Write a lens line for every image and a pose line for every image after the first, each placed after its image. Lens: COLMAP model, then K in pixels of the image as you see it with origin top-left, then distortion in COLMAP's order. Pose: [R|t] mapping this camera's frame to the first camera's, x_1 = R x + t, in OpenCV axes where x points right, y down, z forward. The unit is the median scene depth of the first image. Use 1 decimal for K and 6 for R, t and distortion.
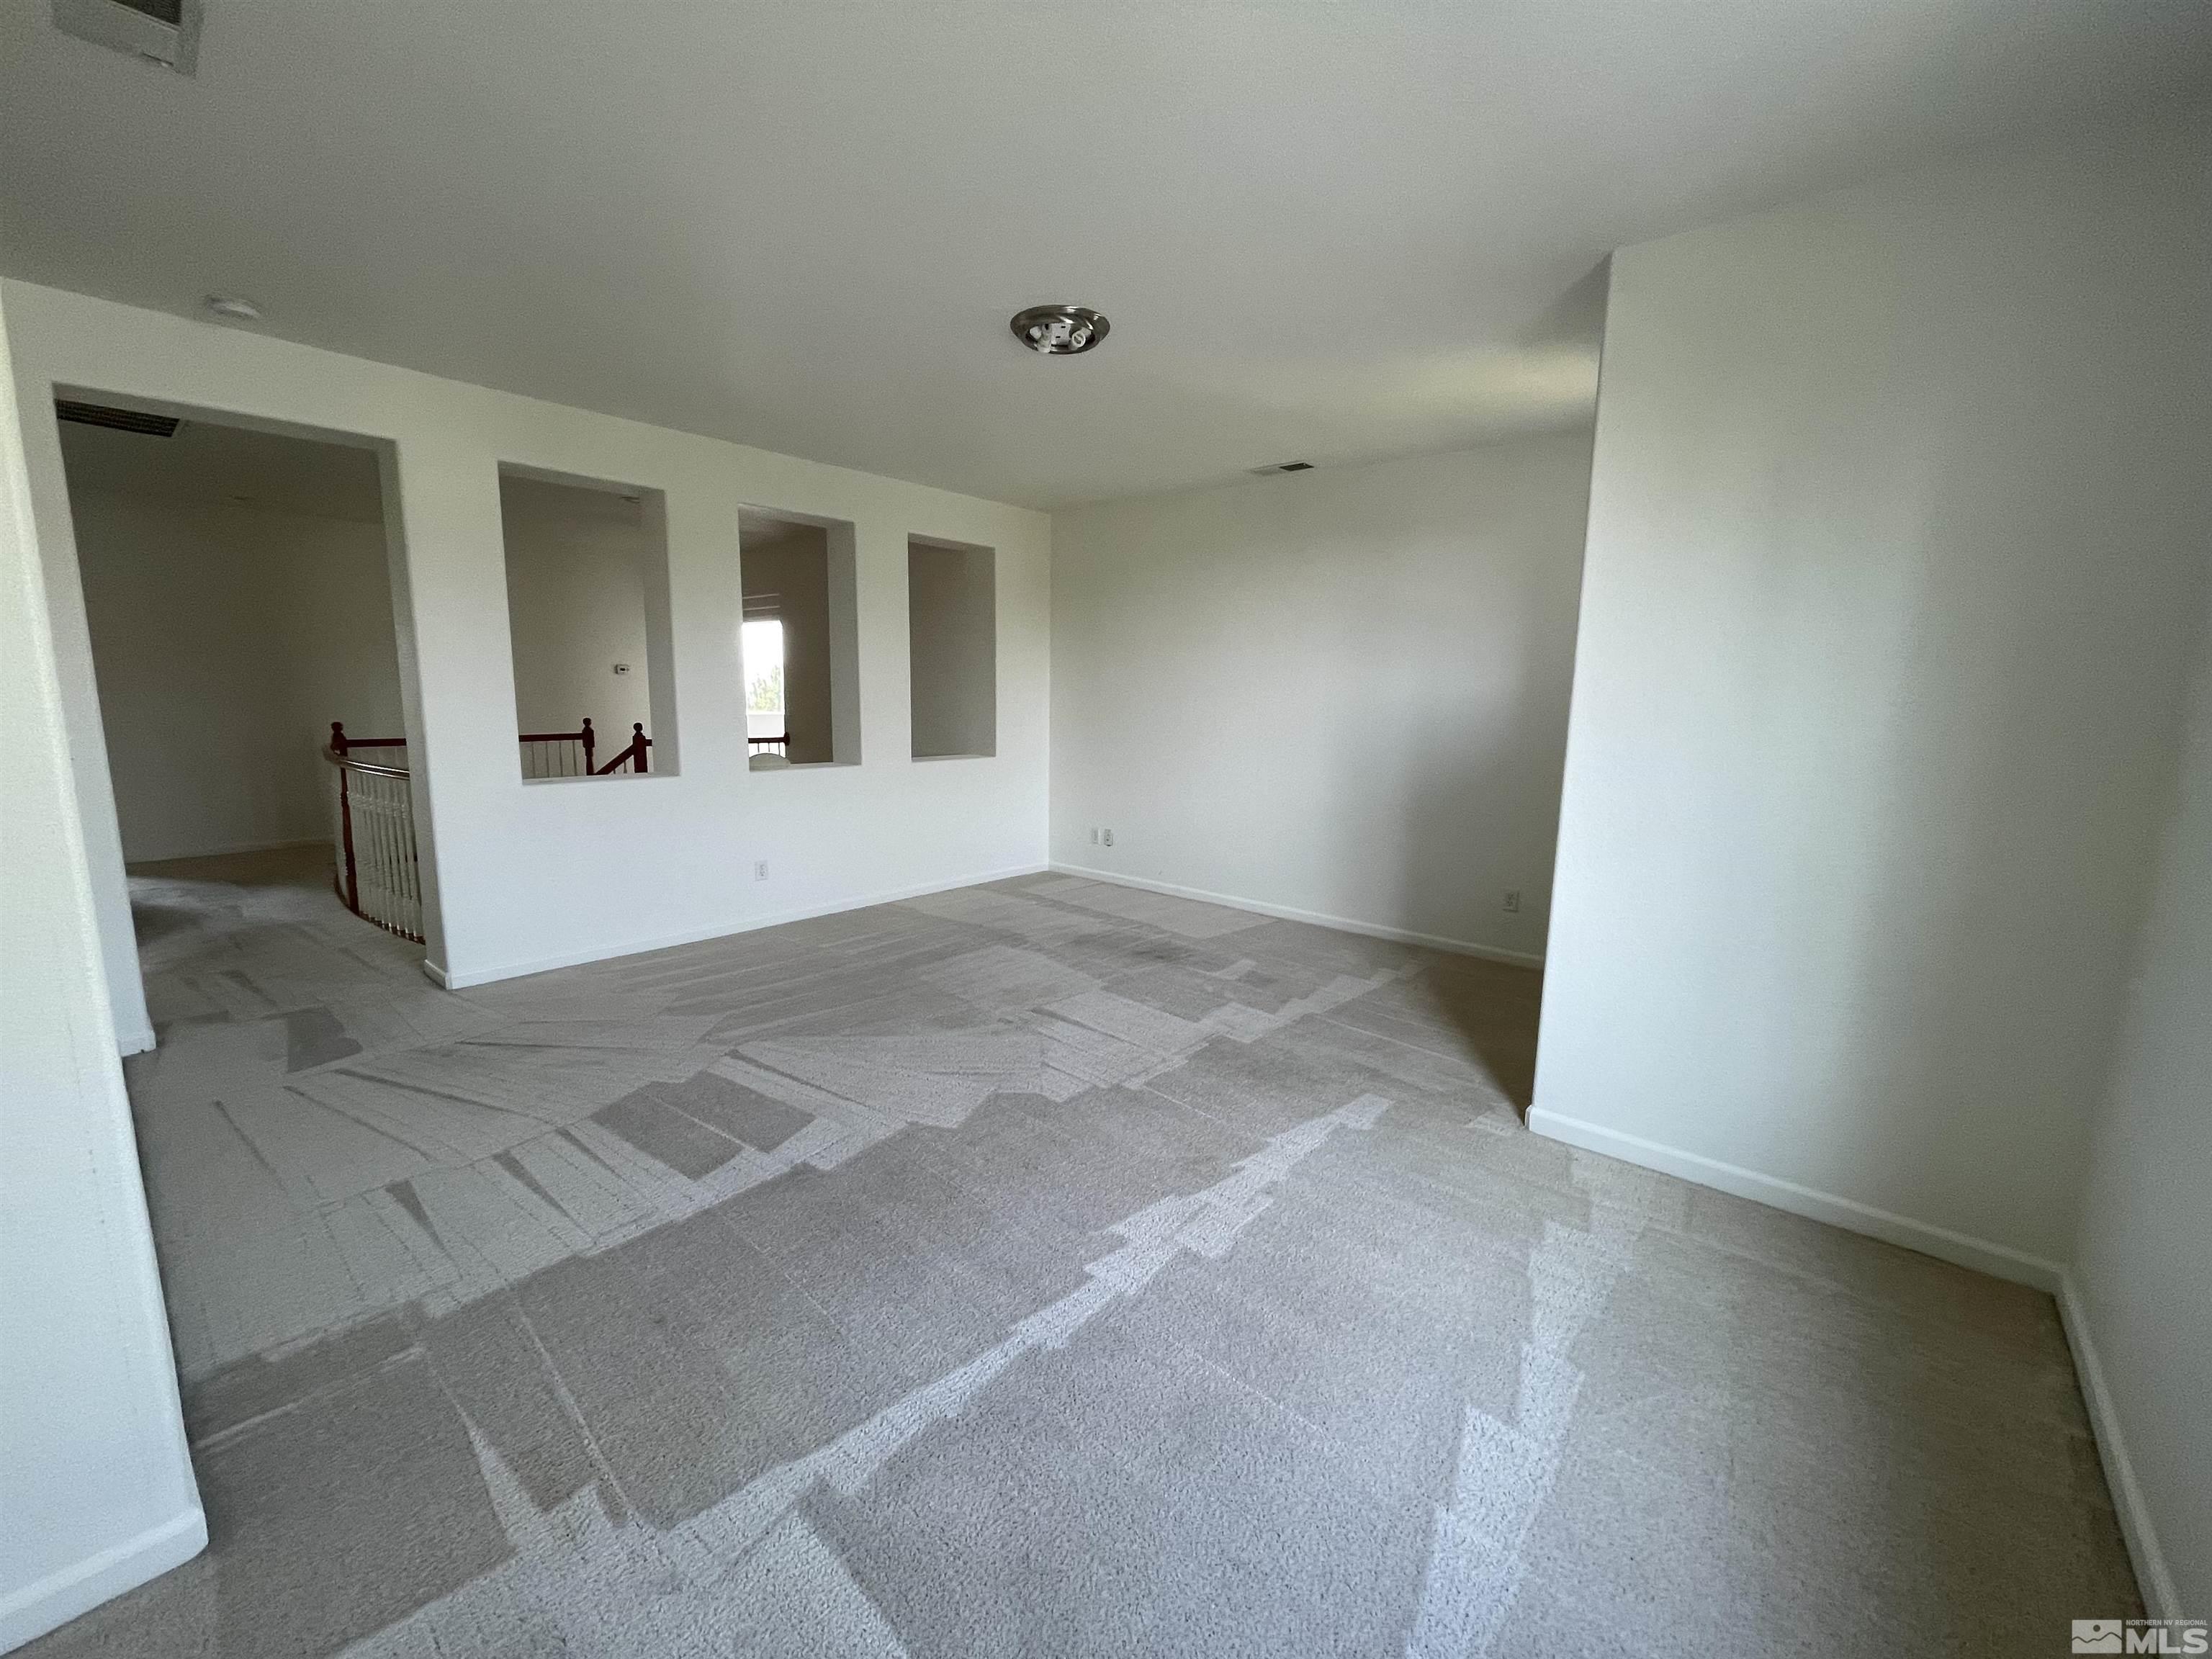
lens RADIAL K [[895.9, 0, 1111.3], [0, 895.9, 828.4], [0, 0, 1]] dist [0.000517, 0.001842]
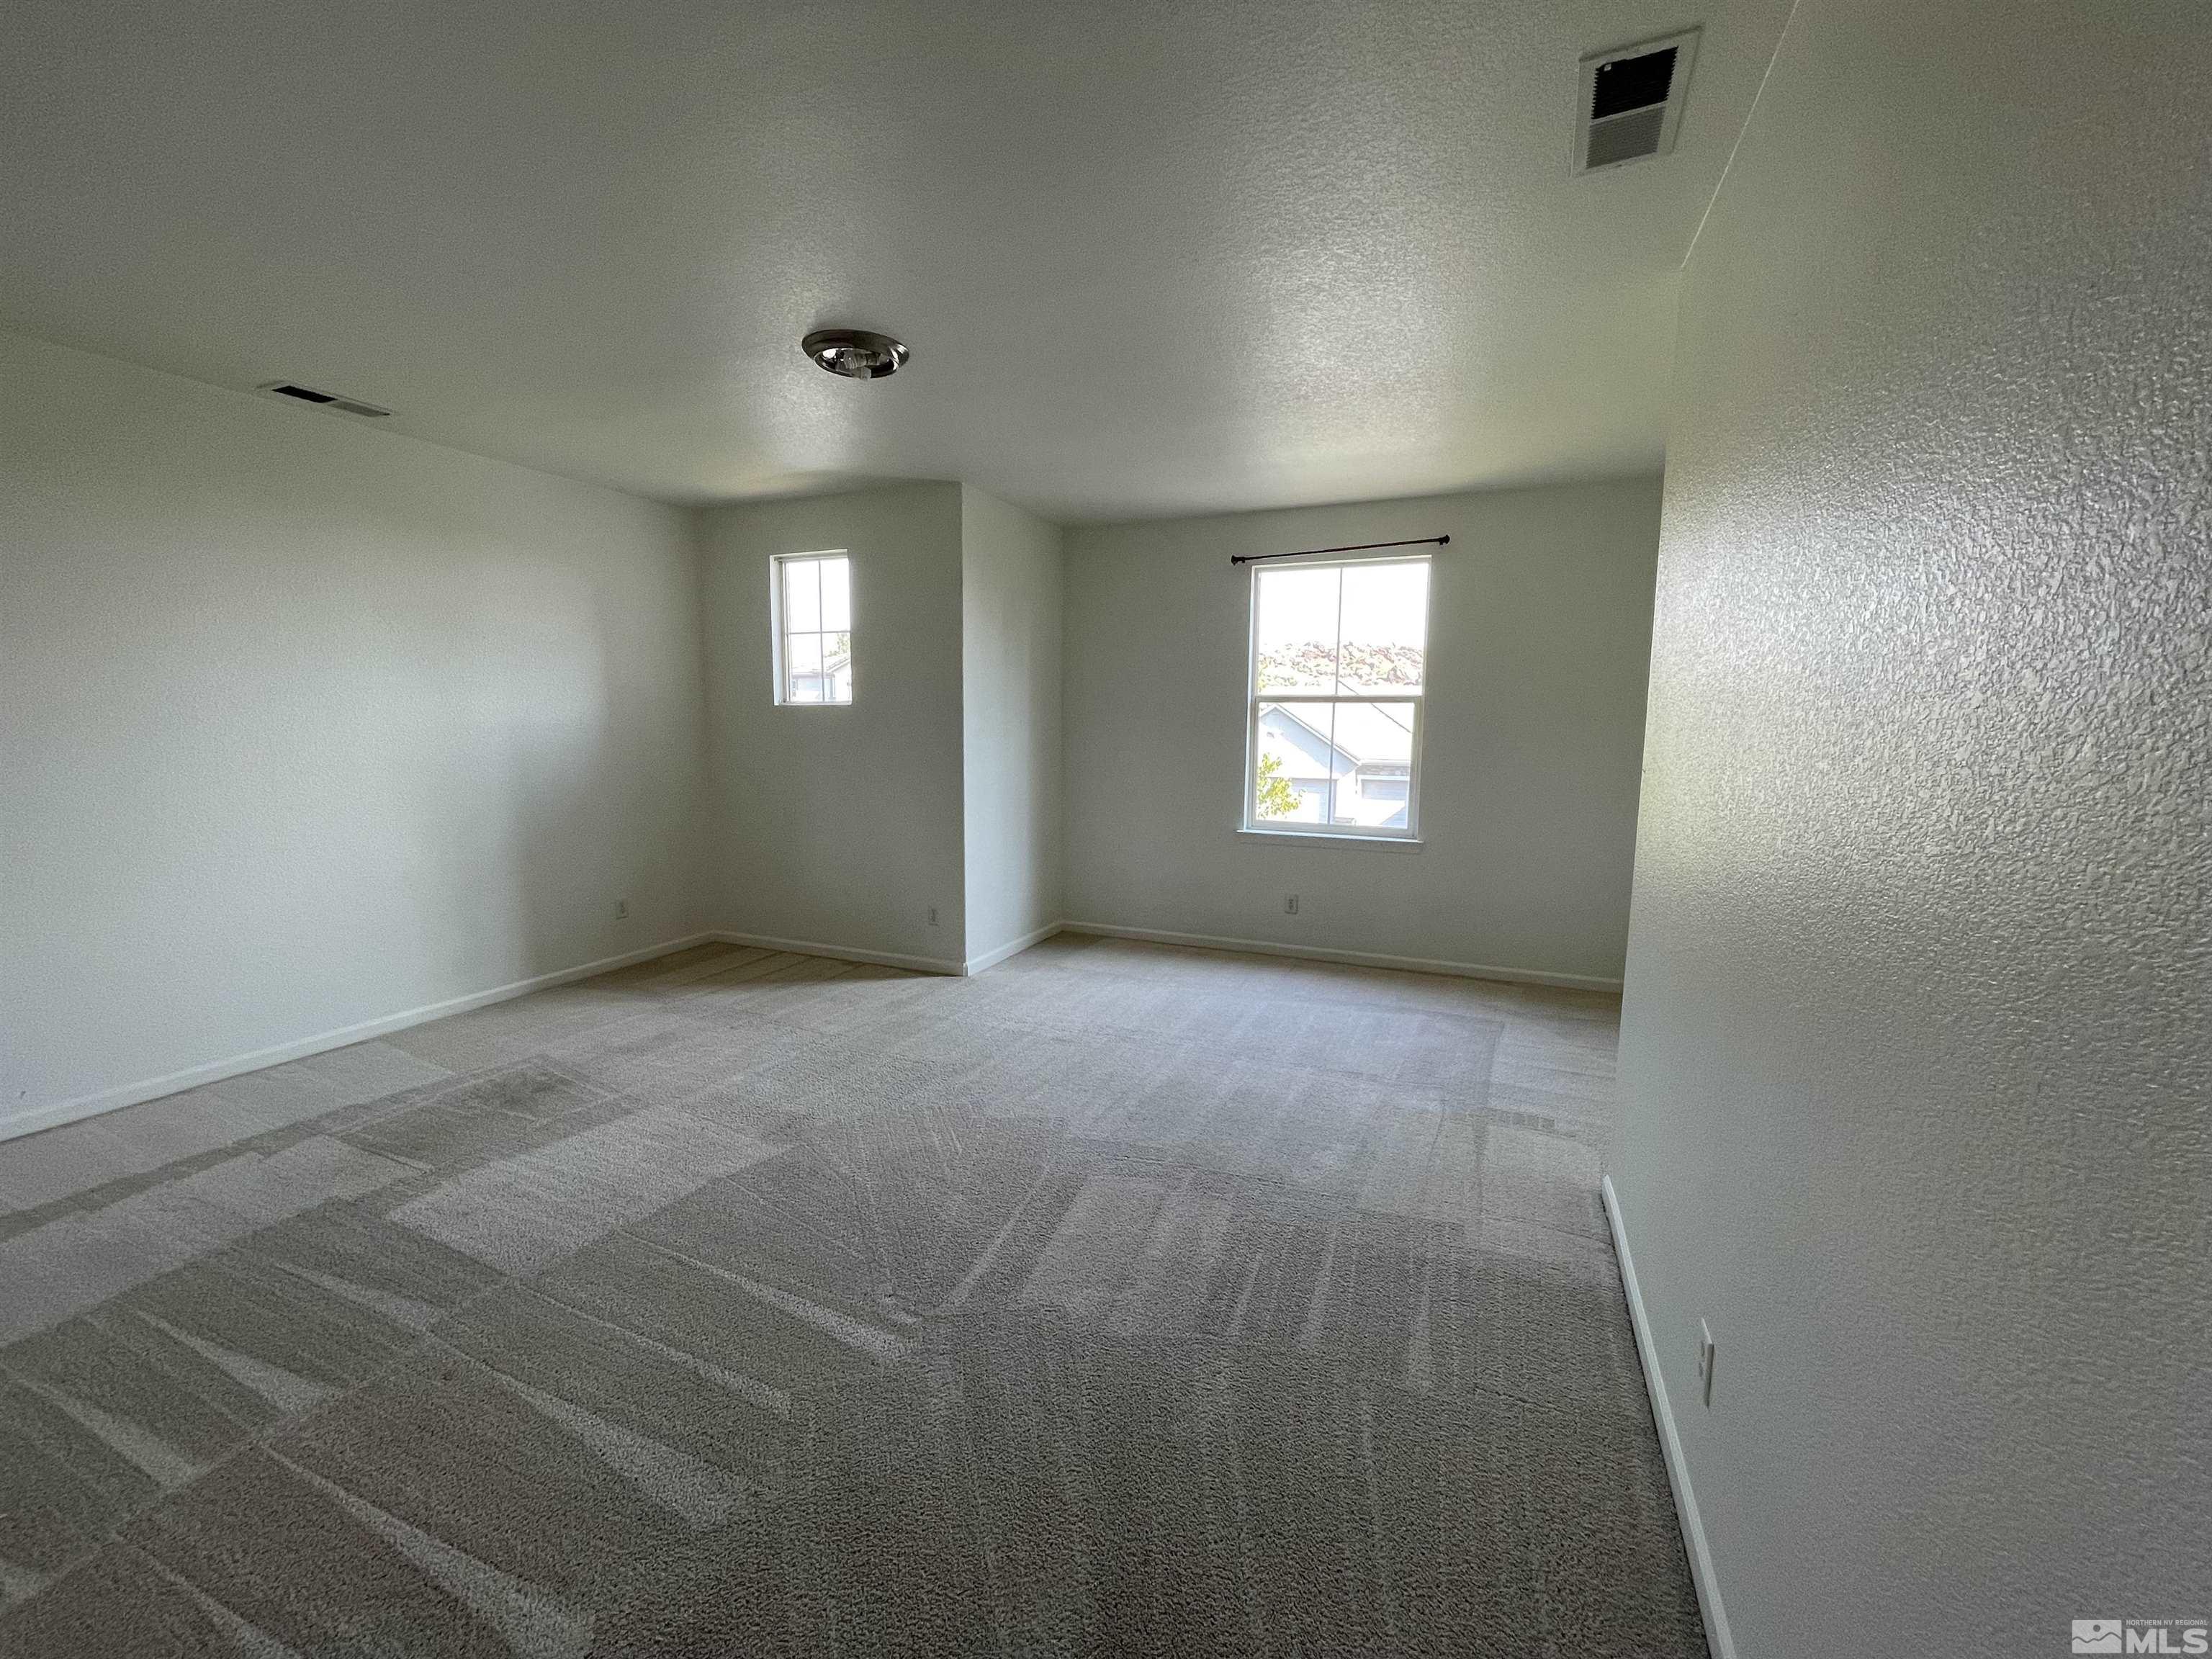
lens RADIAL K [[895.9, 0, 1107.7], [0, 895.9, 826.2], [0, 0, 1]] dist [0.000517, 0.001842]
pose [[-0.278190, -0.138541, 0.950482, -0.704120], [0.140304, 0.973069, 0.182897, -0.126300], [-0.950224, 0.184237, -0.251260, 0.684580]]
